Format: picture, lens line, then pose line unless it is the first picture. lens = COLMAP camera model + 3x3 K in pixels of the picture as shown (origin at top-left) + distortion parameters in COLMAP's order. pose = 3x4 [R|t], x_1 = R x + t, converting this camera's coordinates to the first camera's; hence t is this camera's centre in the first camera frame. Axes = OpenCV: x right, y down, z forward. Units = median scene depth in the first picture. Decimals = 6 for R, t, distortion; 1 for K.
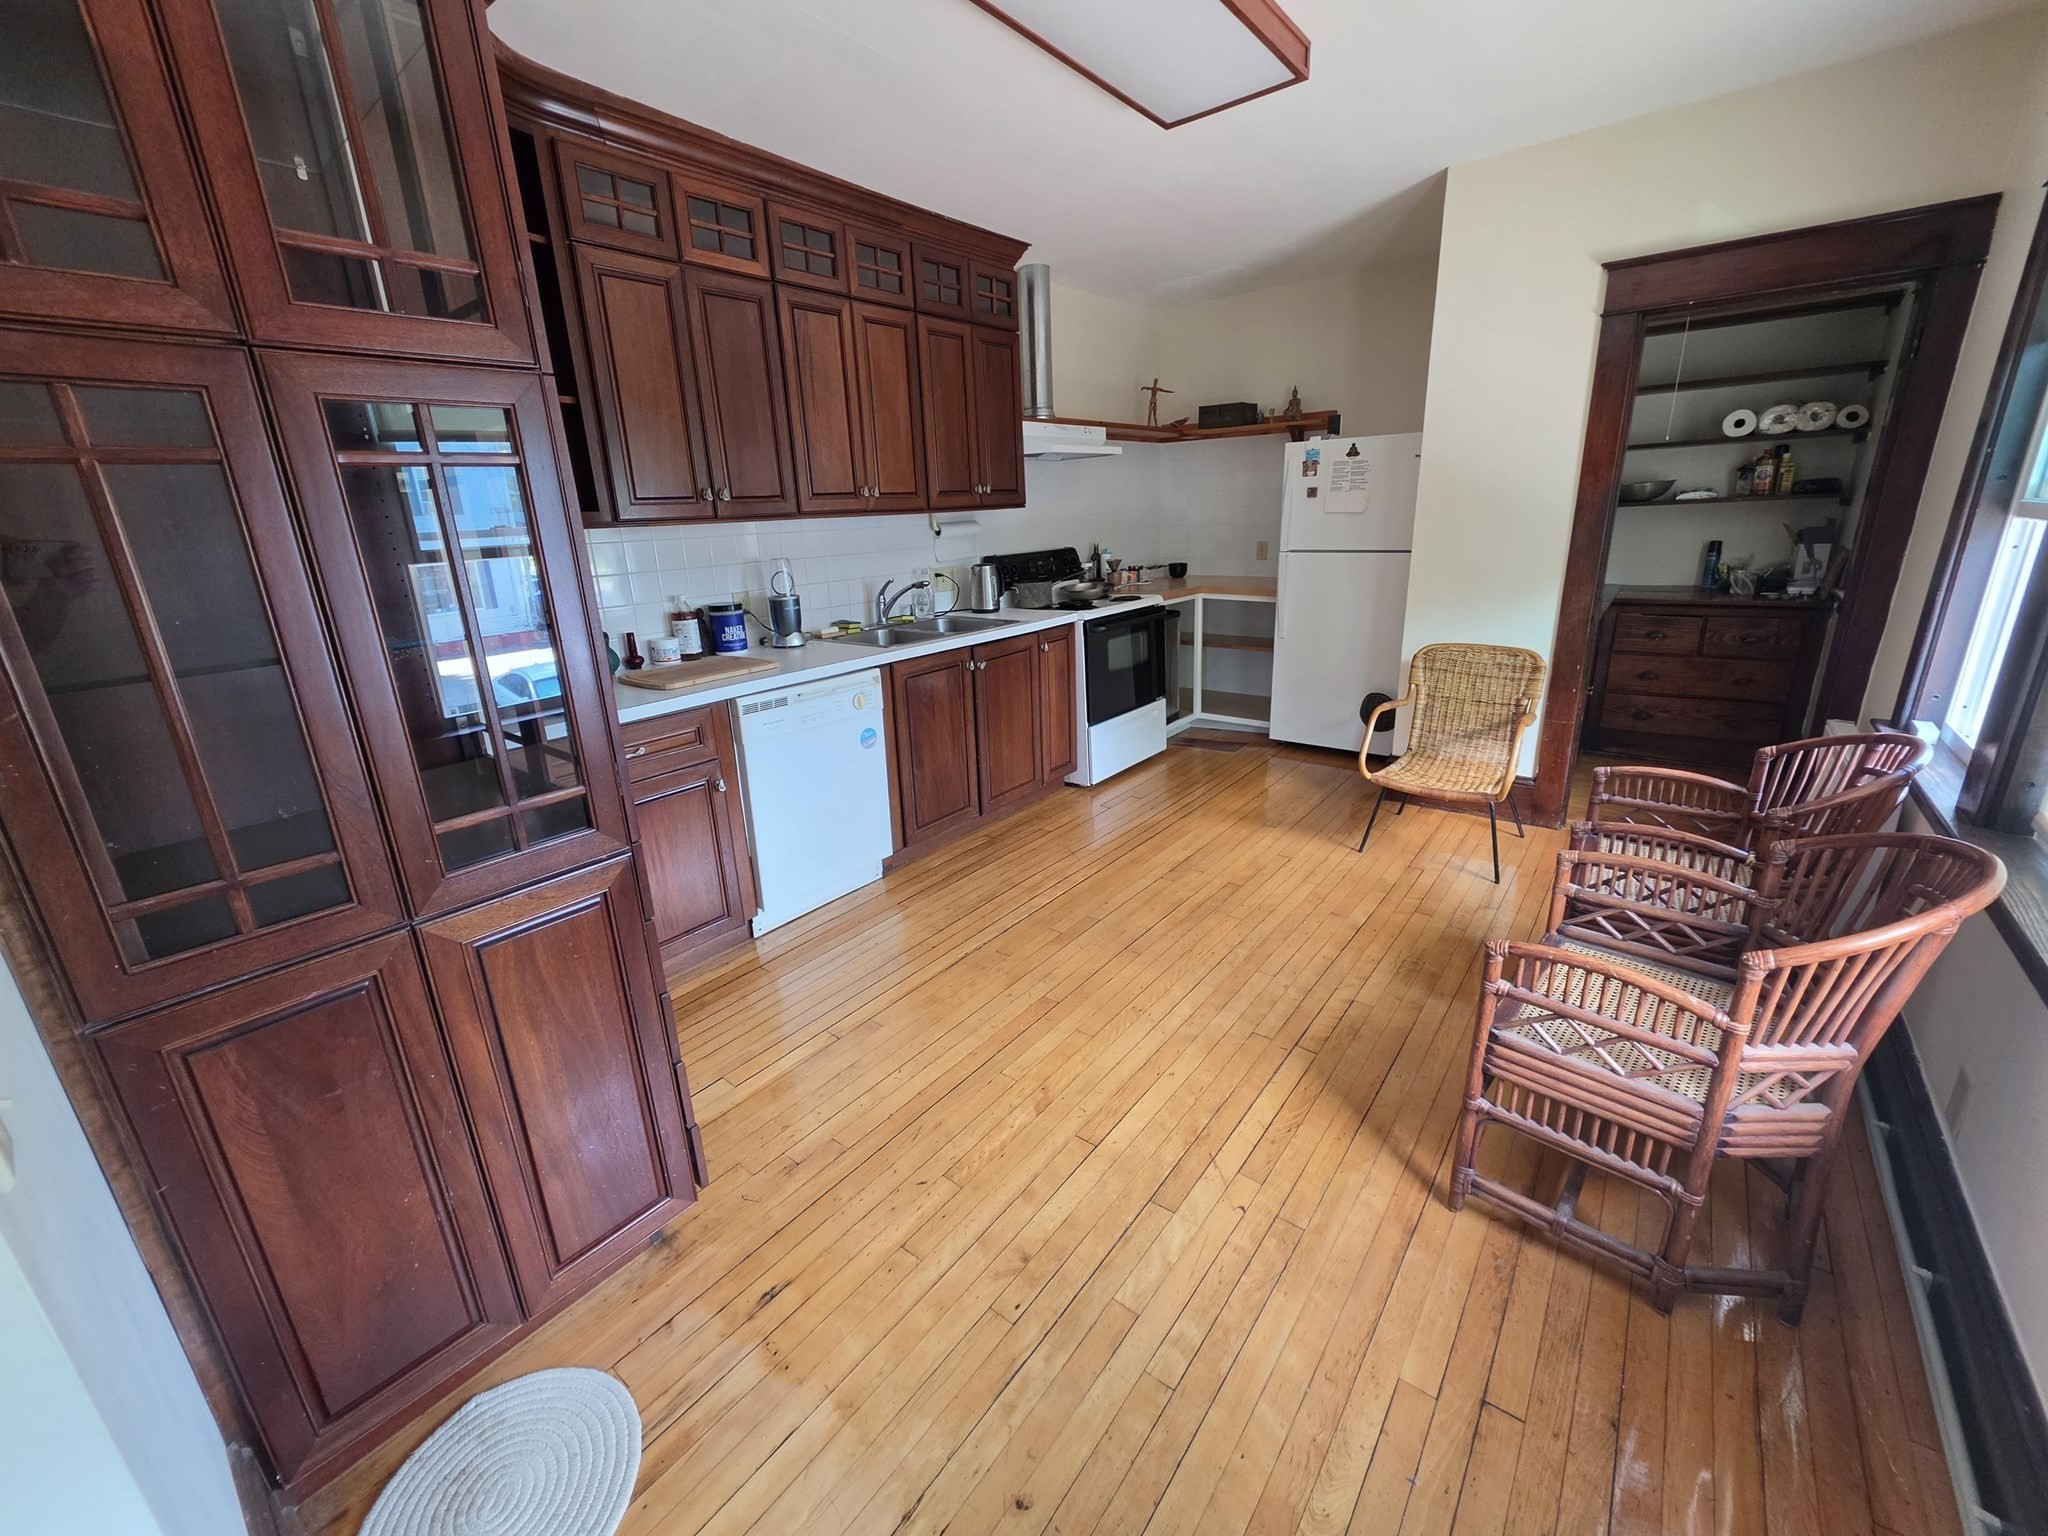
lens RADIAL K [[824.6, 0, 1026.1], [0, 824.6, 741.5], [0, 0, 1]] dist [0.000451, -0.000429]
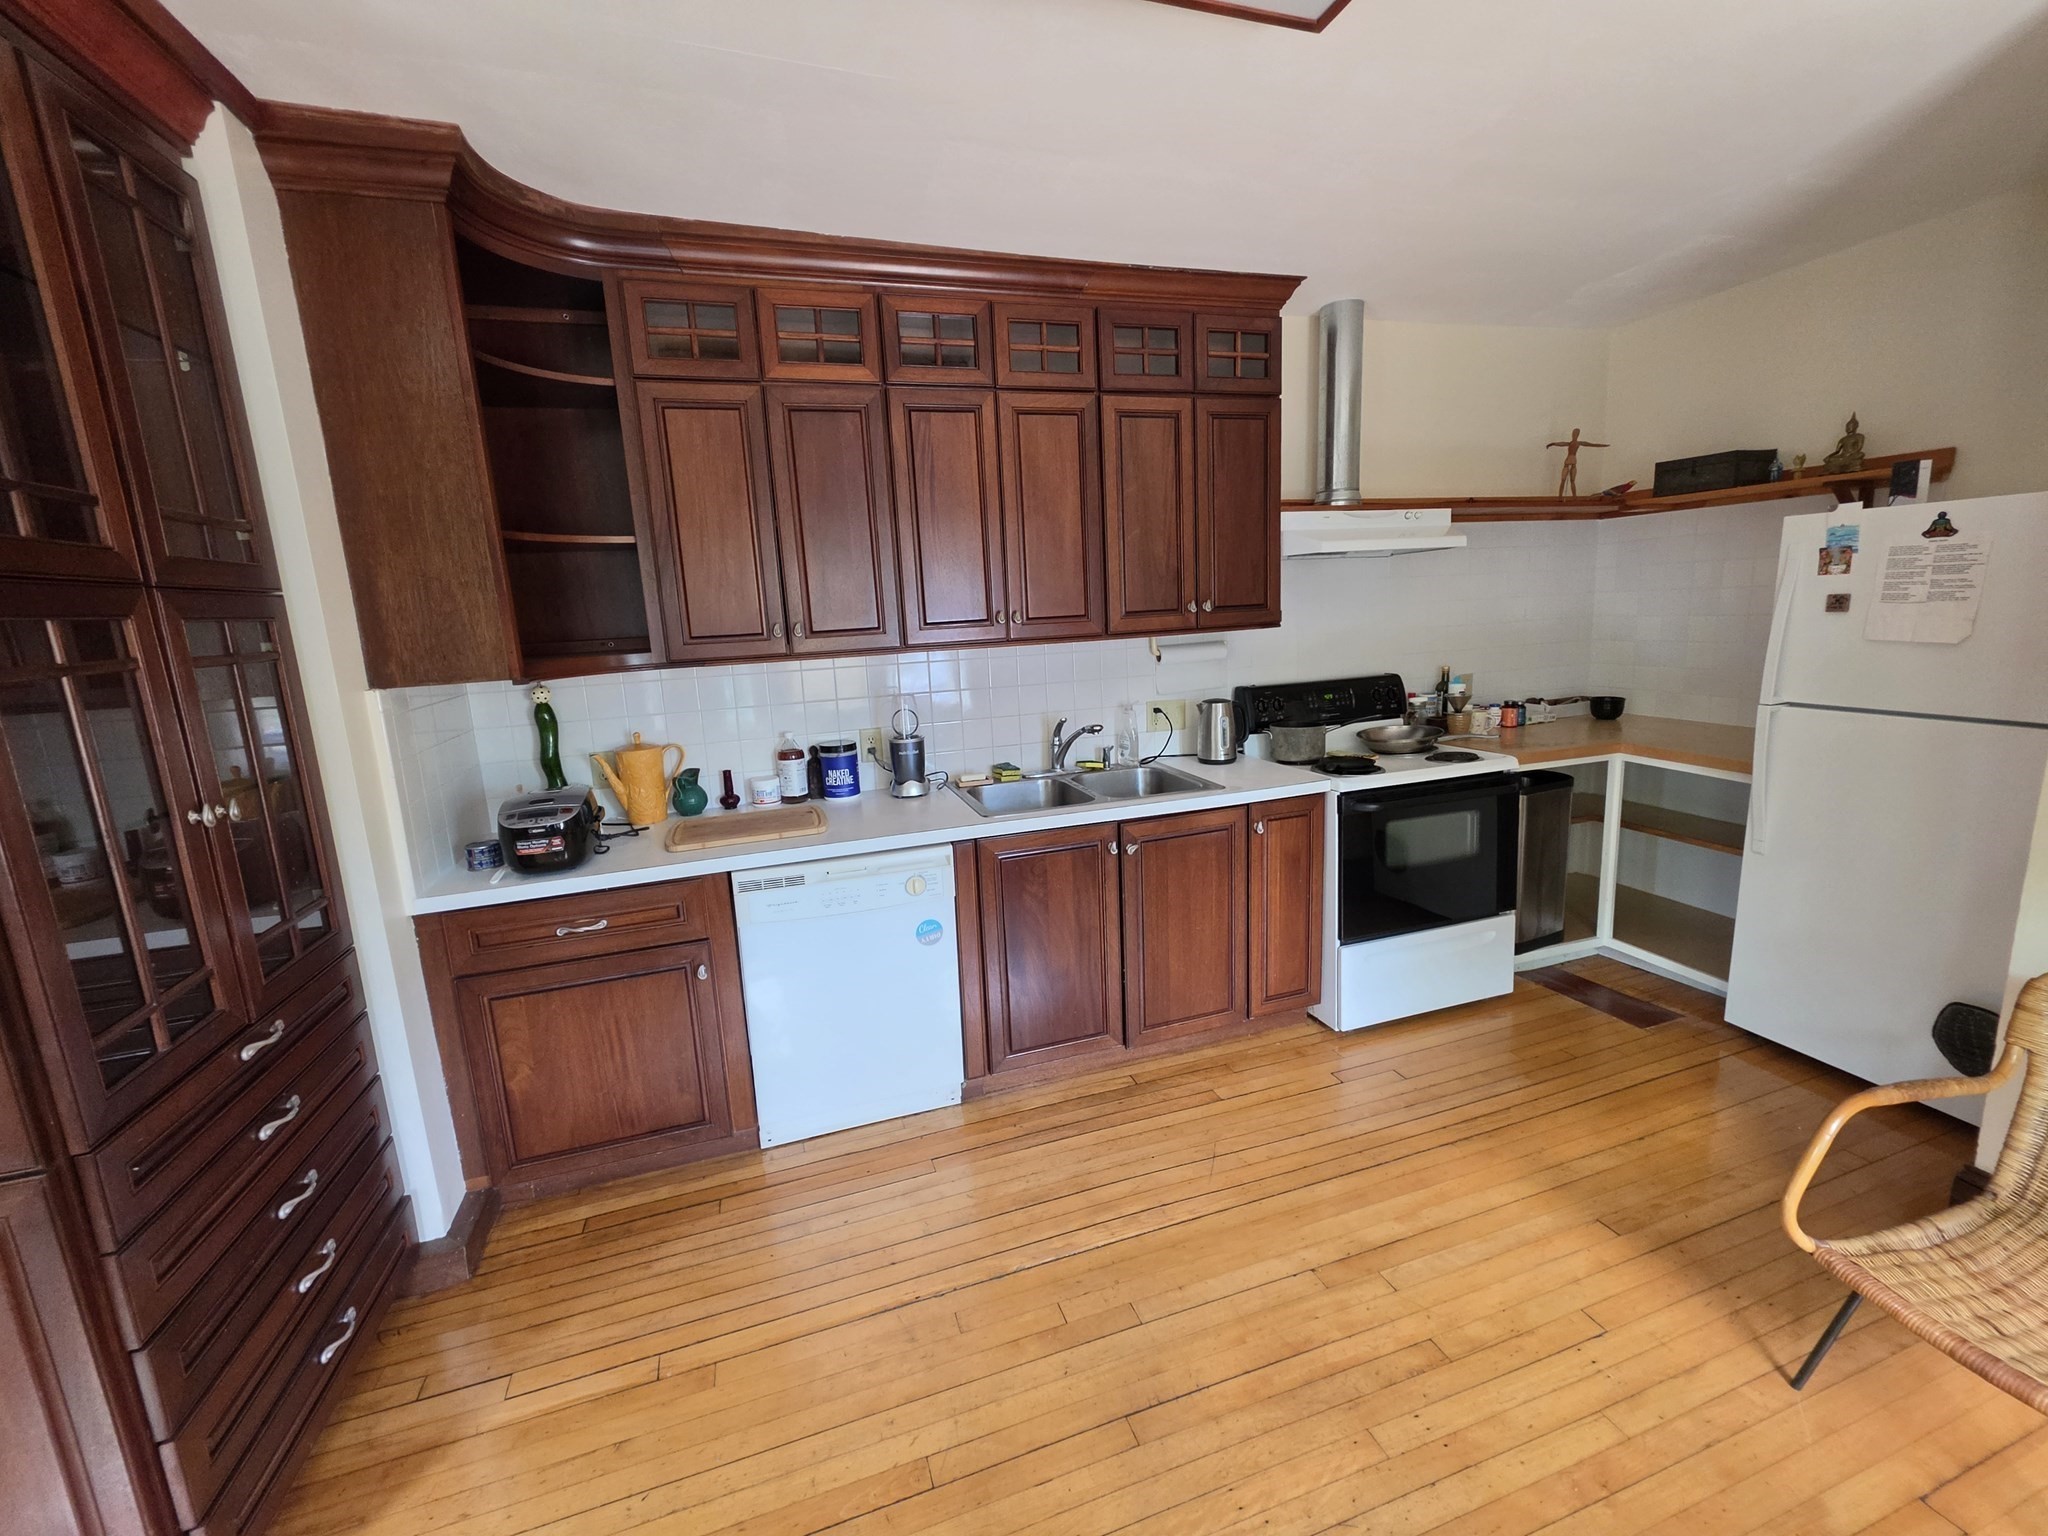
lens RADIAL K [[824.6, 0, 1026.1], [0, 824.6, 741.5], [0, 0, 1]] dist [0.000451, -0.000429]
pose [[0.830230, 0.090798, -0.549976, 0.235989], [-0.137682, 0.989477, -0.044484, -0.127255], [0.540150, 0.112654, 0.833995, 0.298298]]
